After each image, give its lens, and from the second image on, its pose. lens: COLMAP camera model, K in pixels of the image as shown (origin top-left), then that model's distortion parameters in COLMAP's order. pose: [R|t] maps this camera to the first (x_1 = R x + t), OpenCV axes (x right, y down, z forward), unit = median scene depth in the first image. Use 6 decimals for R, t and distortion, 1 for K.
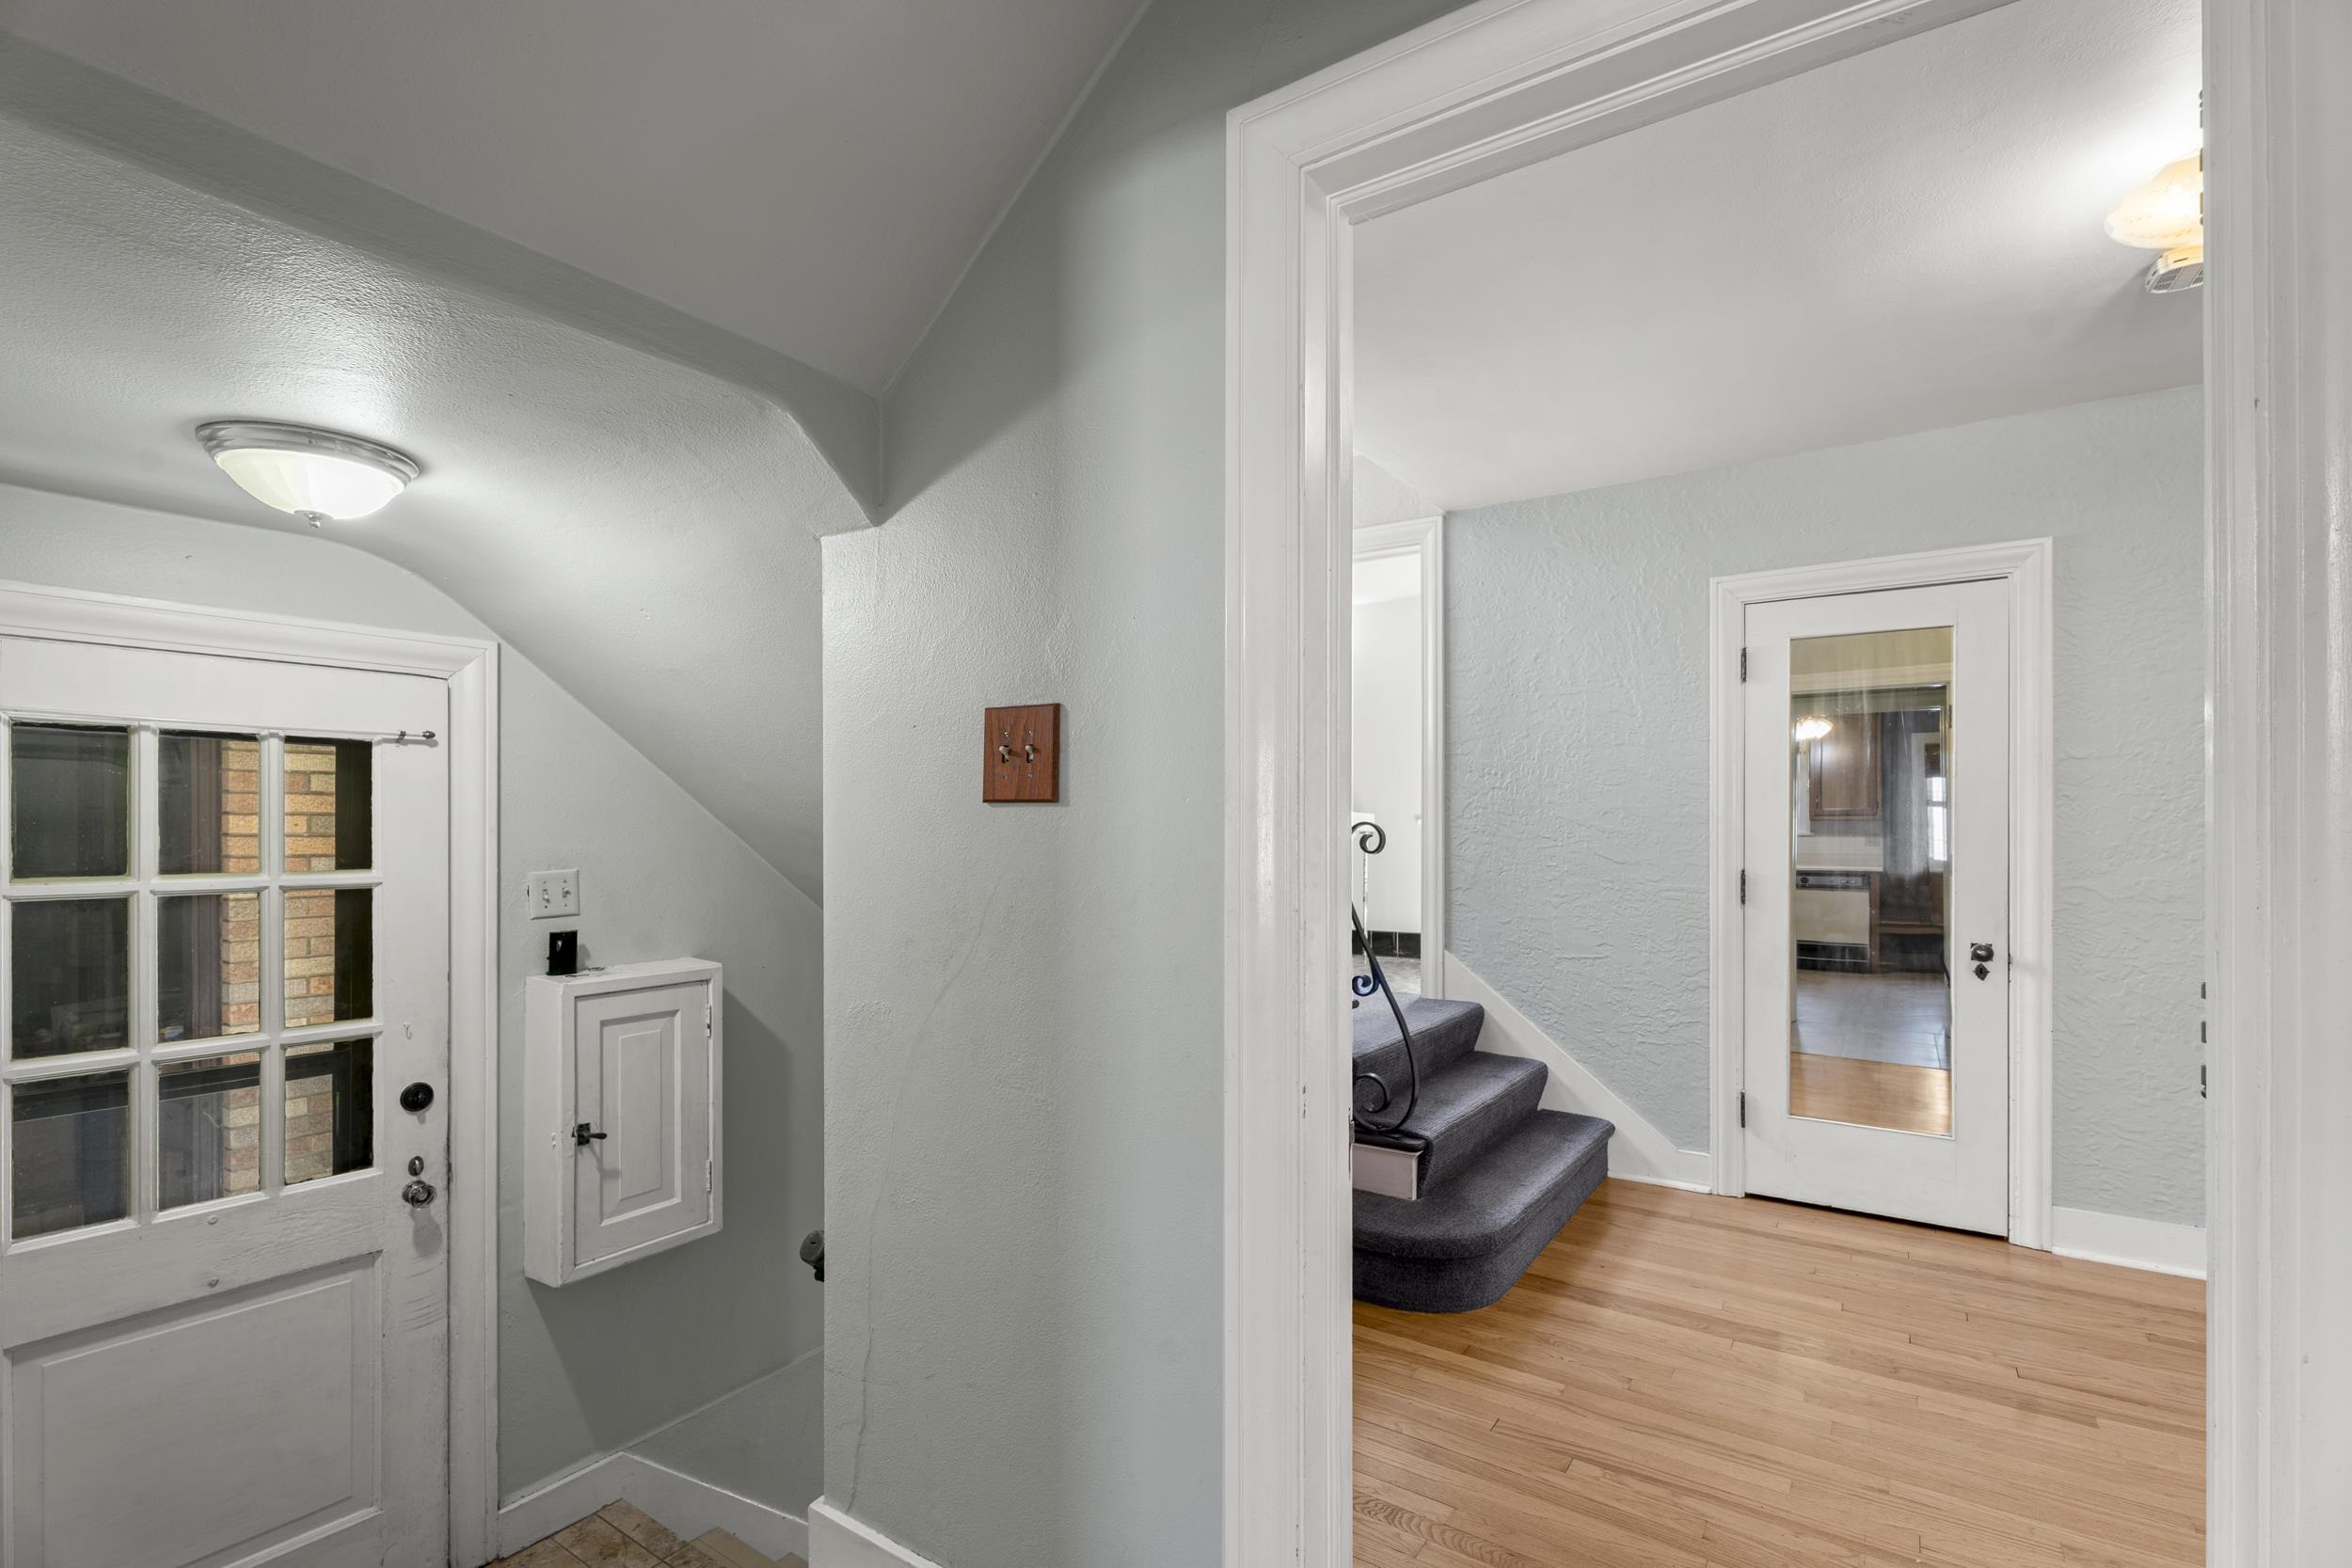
lens RADIAL K [[1056.0, 0, 1174.2], [0, 1056.0, 827.0], [0, 0, 1]] dist [0.002769, 0.000583]
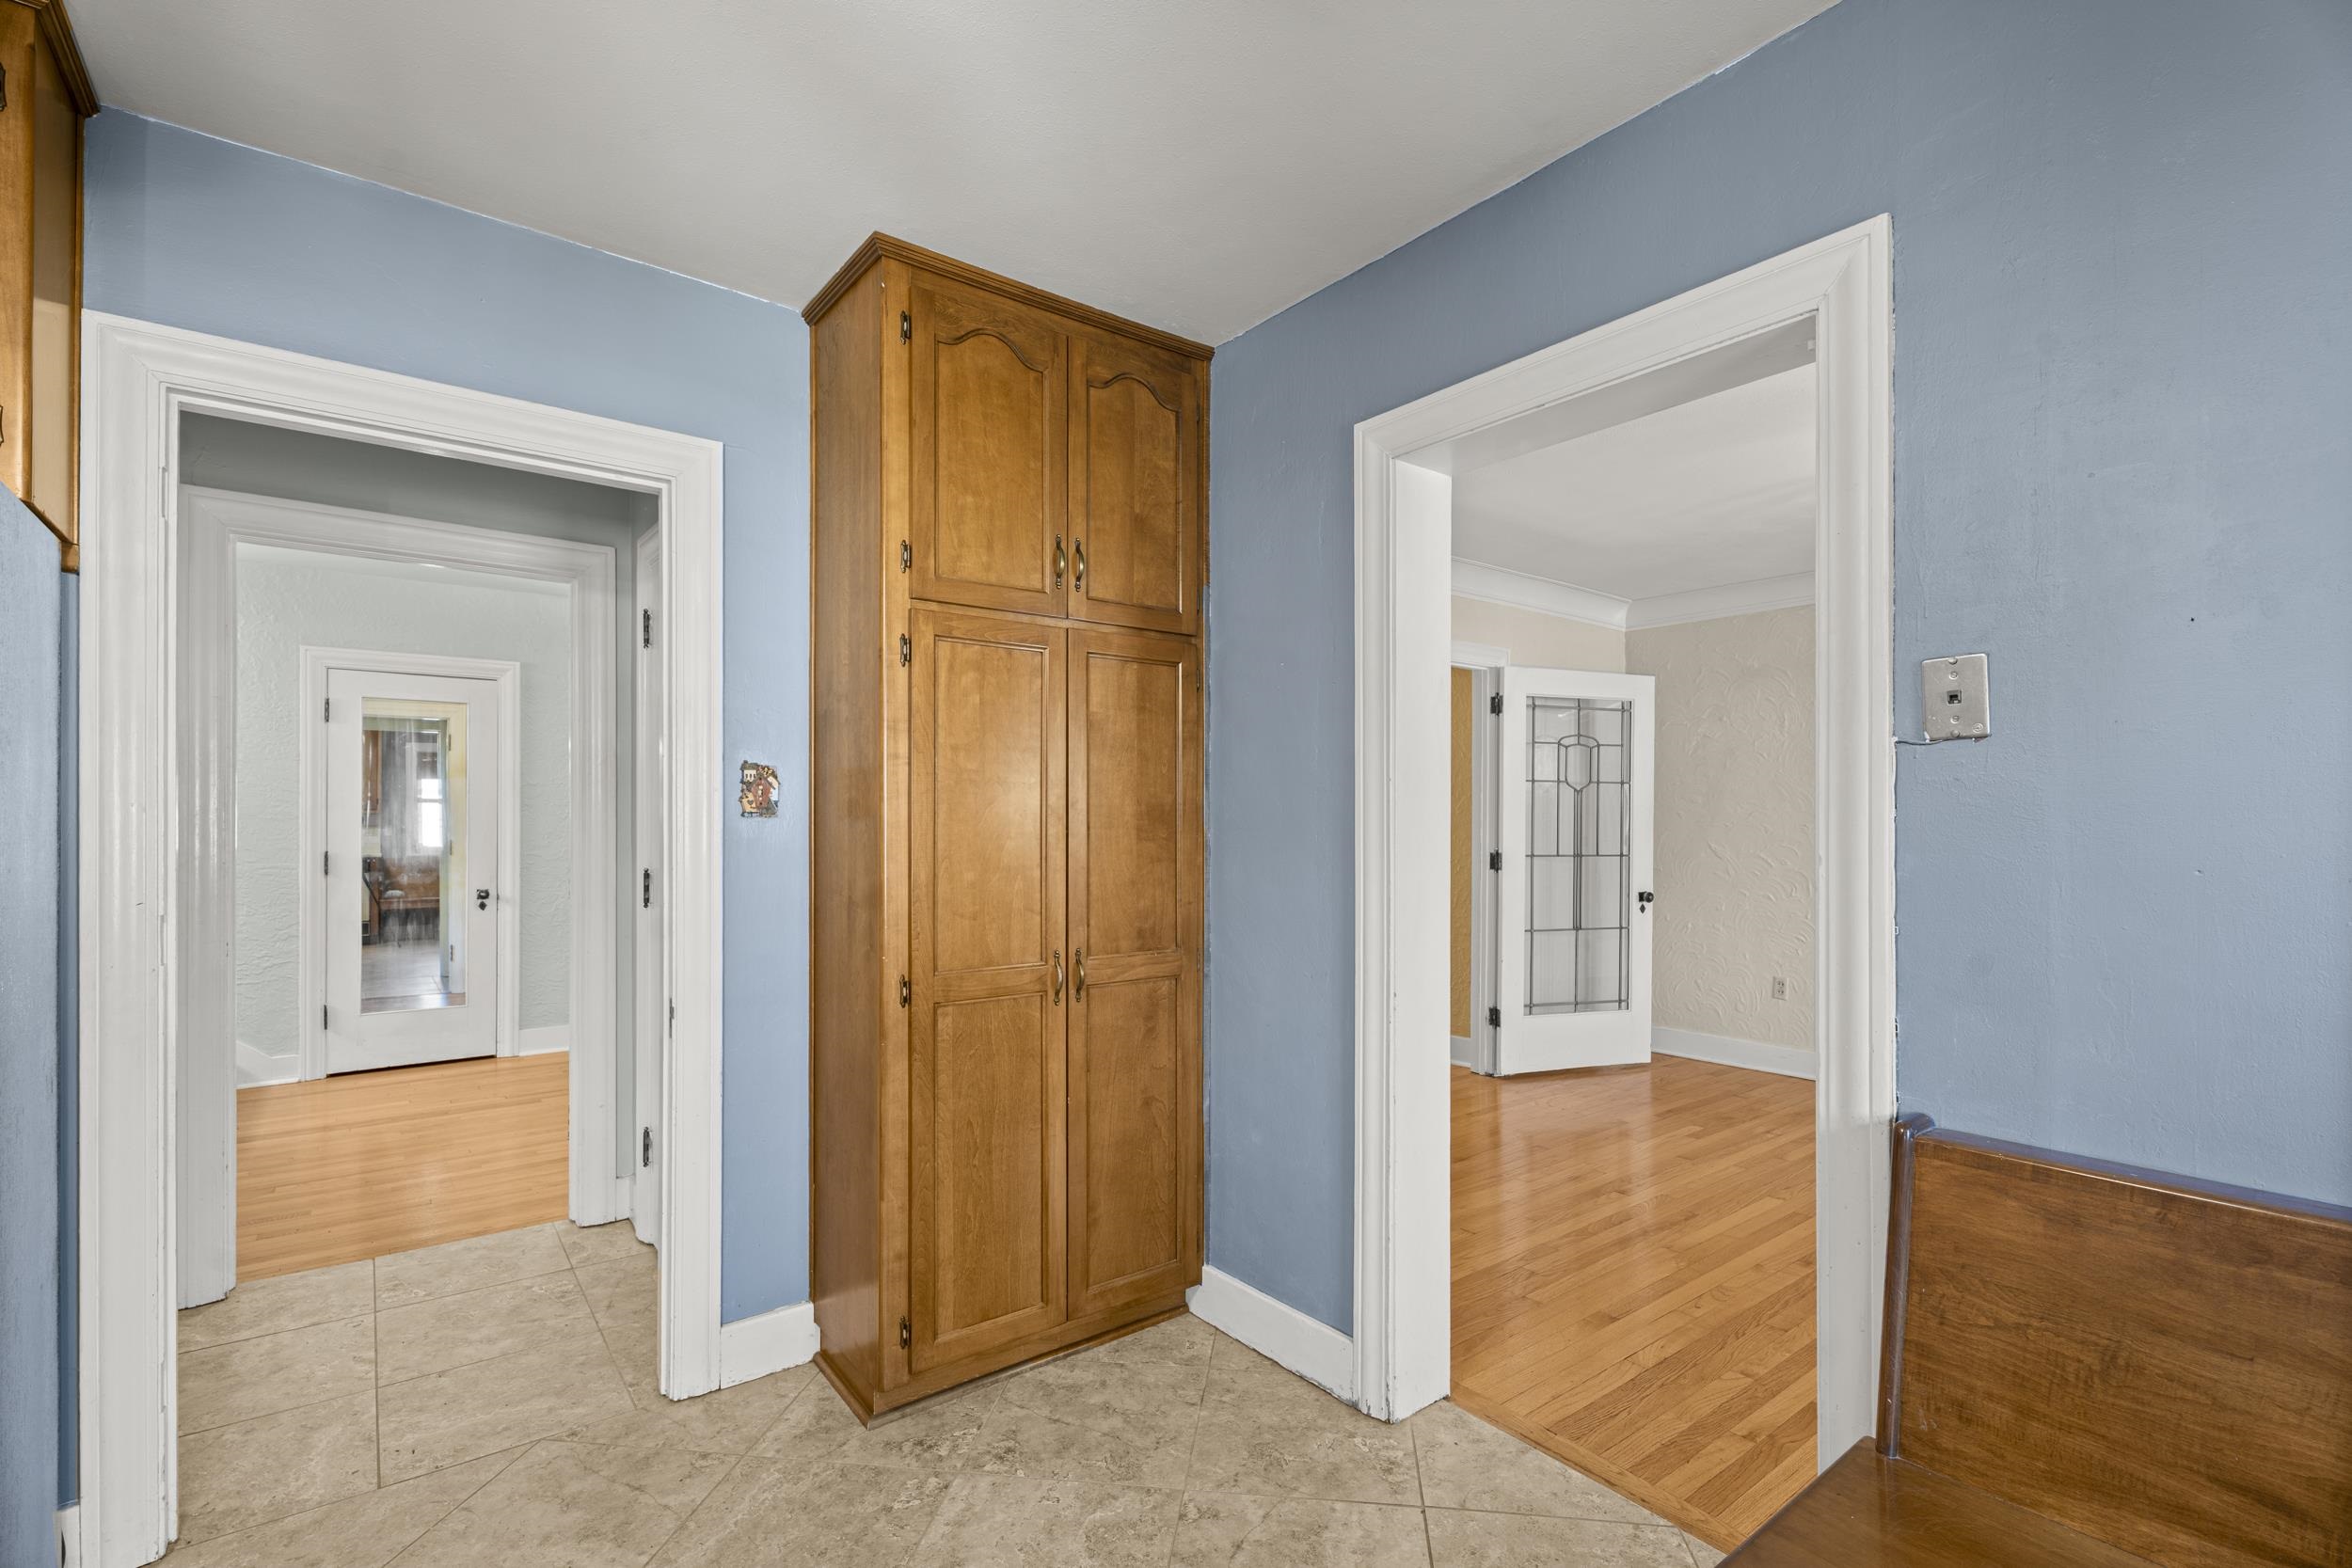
lens RADIAL K [[1057.7, 0, 1183.7], [0, 1057.7, 823.2], [0, 0, 1]] dist [-0.001774, -0.001111]
pose [[0.312098, -0.002087, 0.950048, -0.483470], [-0.003753, 0.999987, 0.003429, -0.007908], [-0.950043, -0.004636, 0.312086, -0.583161]]
